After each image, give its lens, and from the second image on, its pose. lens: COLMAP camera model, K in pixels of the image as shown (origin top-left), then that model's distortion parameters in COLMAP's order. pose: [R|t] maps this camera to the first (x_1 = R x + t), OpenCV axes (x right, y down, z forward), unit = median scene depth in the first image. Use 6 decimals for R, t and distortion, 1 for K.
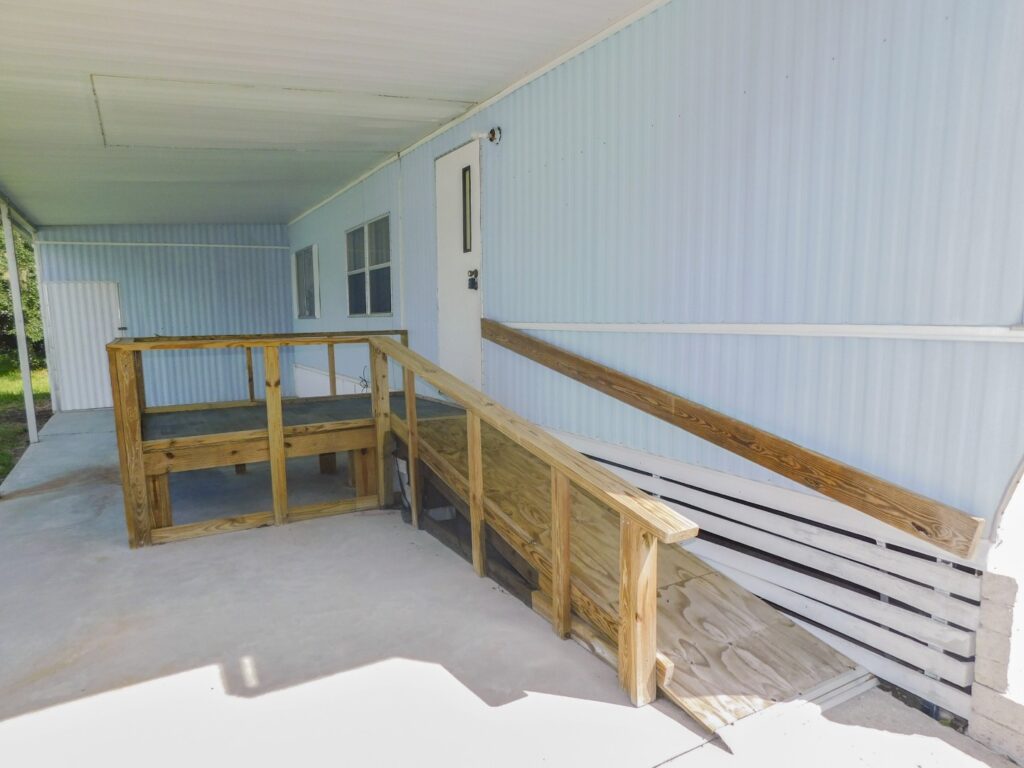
lens RADIAL K [[695.4, 0, 508.7], [0, 695.4, 411.3], [0, 0, 1]] dist [-0.065385, 0.052588]
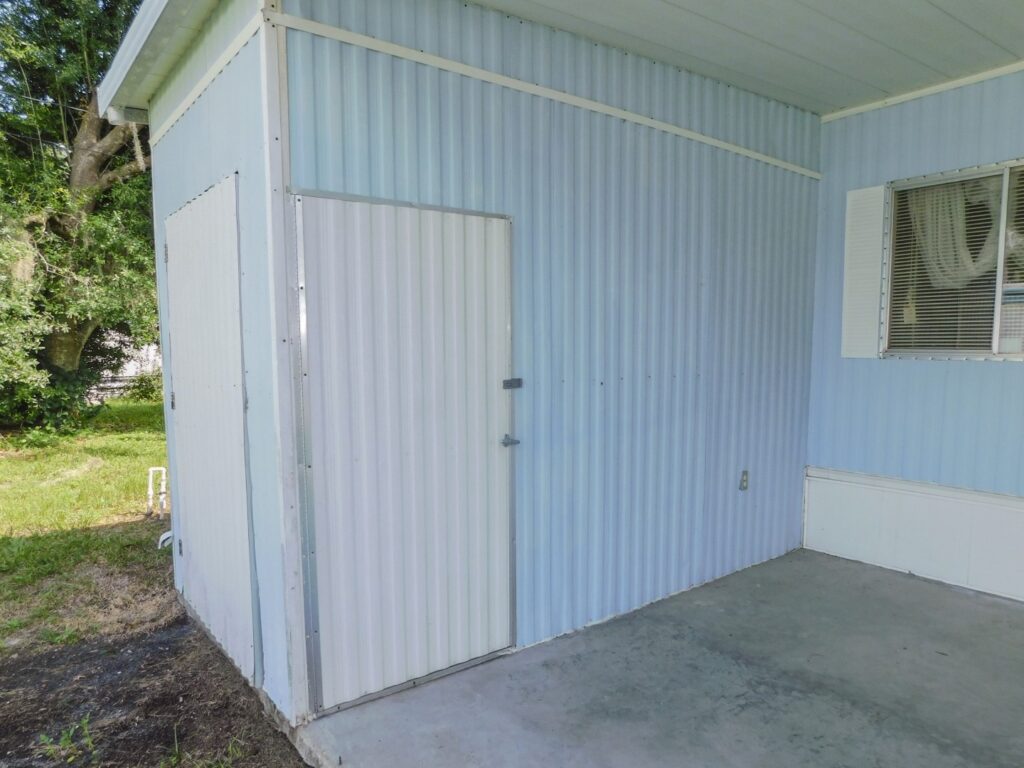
lens RADIAL K [[688.9, 0, 500.7], [0, 688.9, 416.4], [0, 0, 1]] dist [-0.067922, 0.062733]
pose [[0.987434, -0.002988, 0.158003, -1.045929], [0.008700, 0.999333, -0.035469, -0.165649], [-0.157791, 0.036398, 0.986801, 1.225579]]
